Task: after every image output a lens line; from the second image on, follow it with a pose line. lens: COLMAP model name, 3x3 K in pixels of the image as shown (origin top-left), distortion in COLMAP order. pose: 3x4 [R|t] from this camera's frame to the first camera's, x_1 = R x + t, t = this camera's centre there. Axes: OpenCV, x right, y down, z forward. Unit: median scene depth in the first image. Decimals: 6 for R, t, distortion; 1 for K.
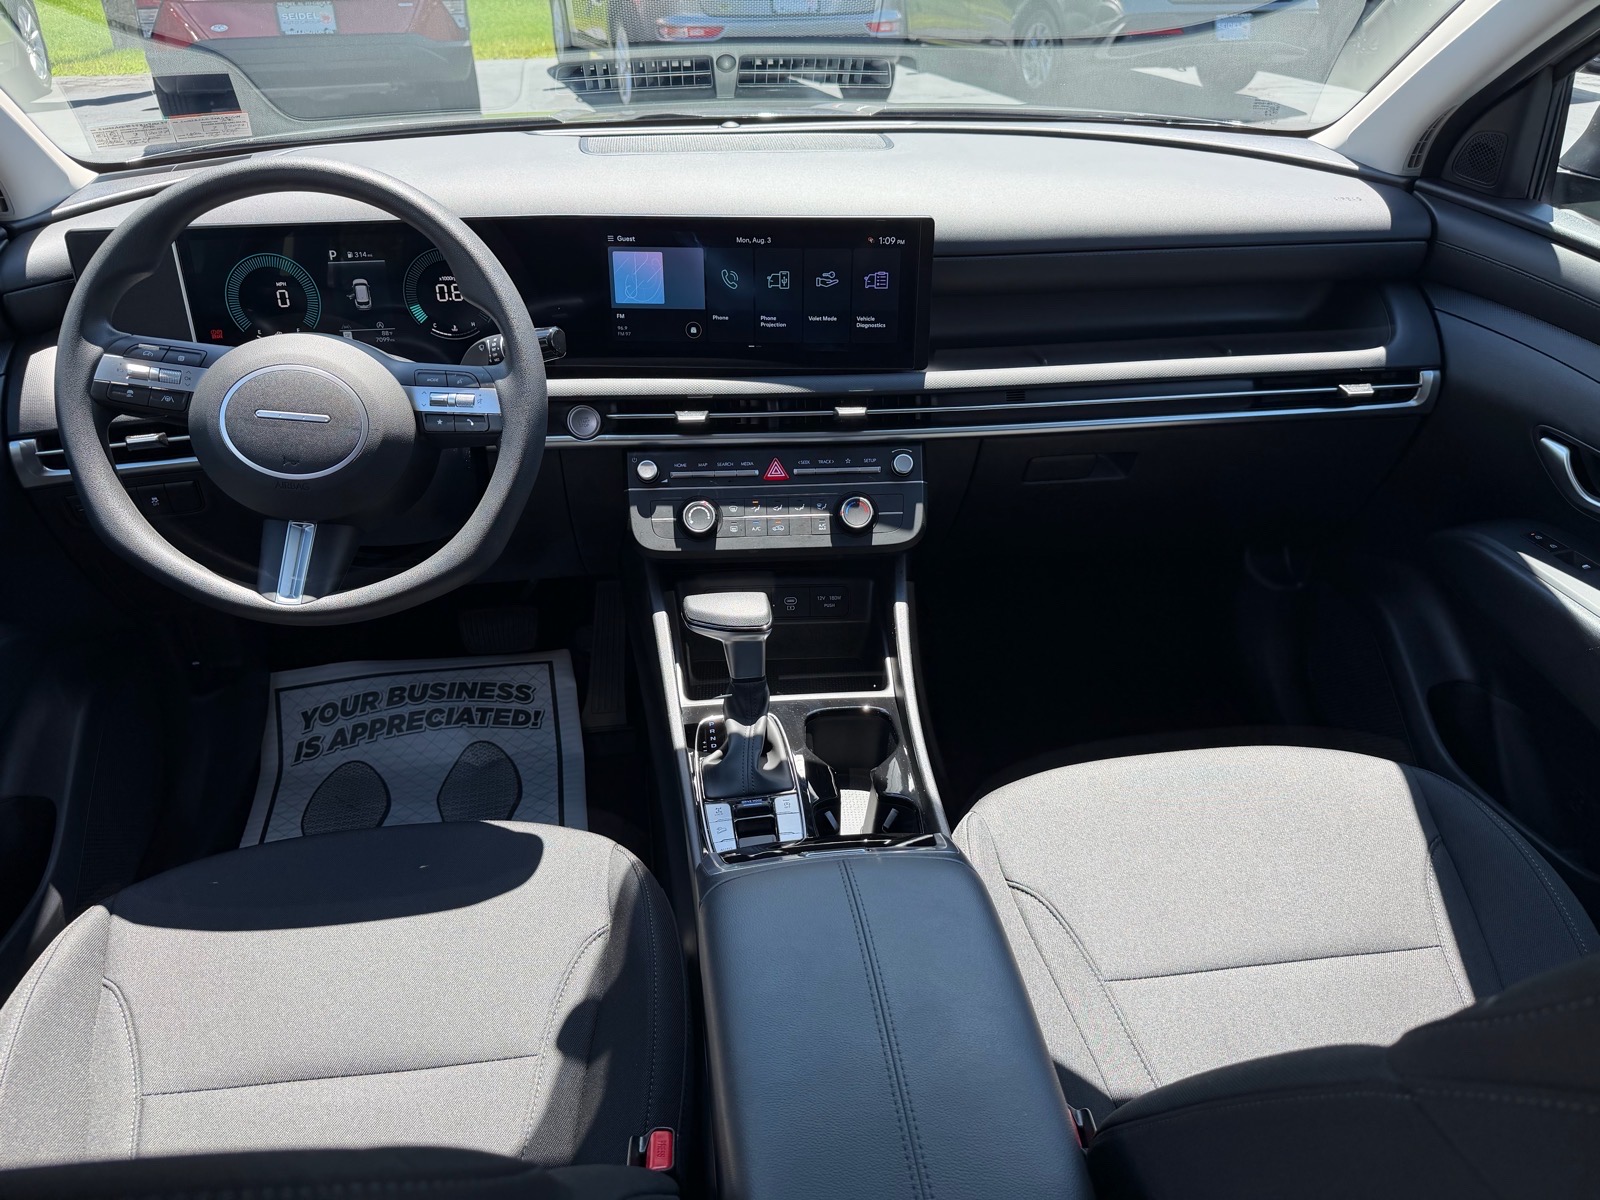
lens RADIAL K [[1079.0, 0, 800.0], [0, 1079.0, 600.0], [0, 0, 1]] dist [0.003439, -0.000032]
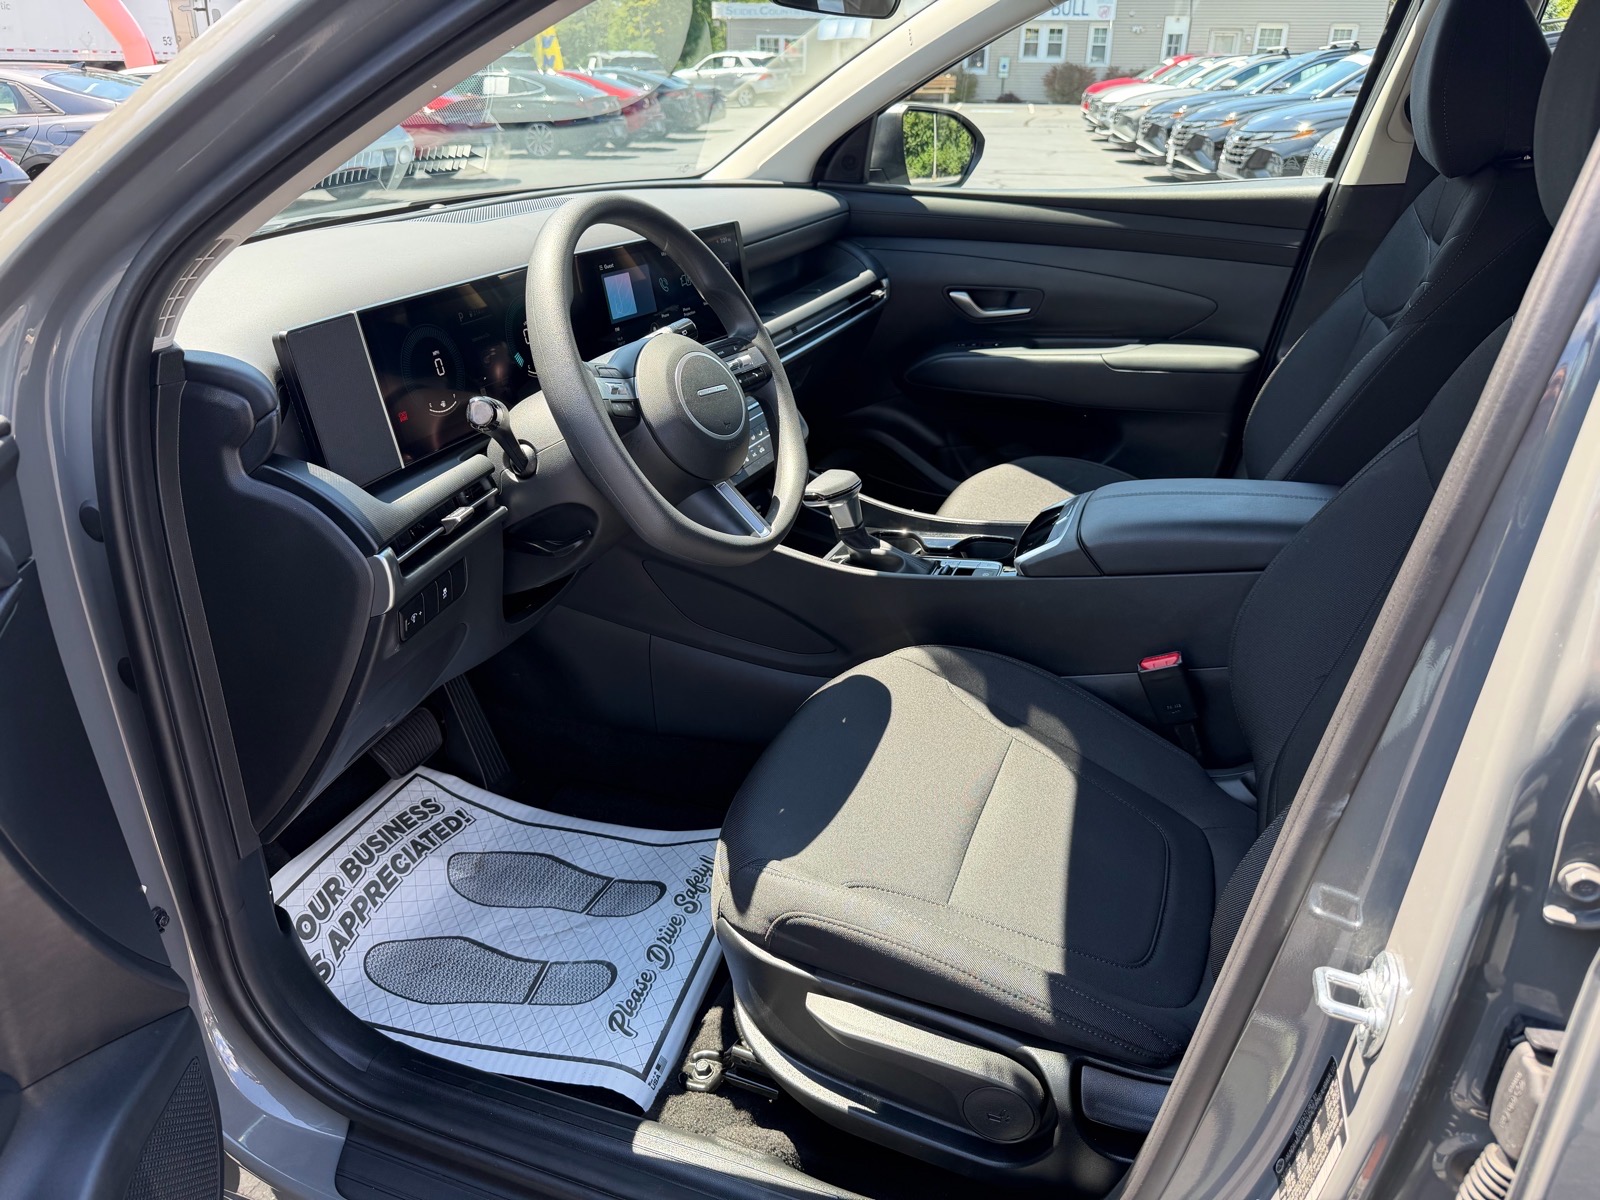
lens RADIAL K [[1079.0, 0, 800.0], [0, 1079.0, 600.0], [0, 0, 1]] dist [0.003439, -0.000032]
pose [[0.495096, -0.390064, 0.776357, -0.792586], [0.482353, 0.866604, 0.127802, -0.036787], [-0.722645, 0.311204, 0.617200, 0.130867]]
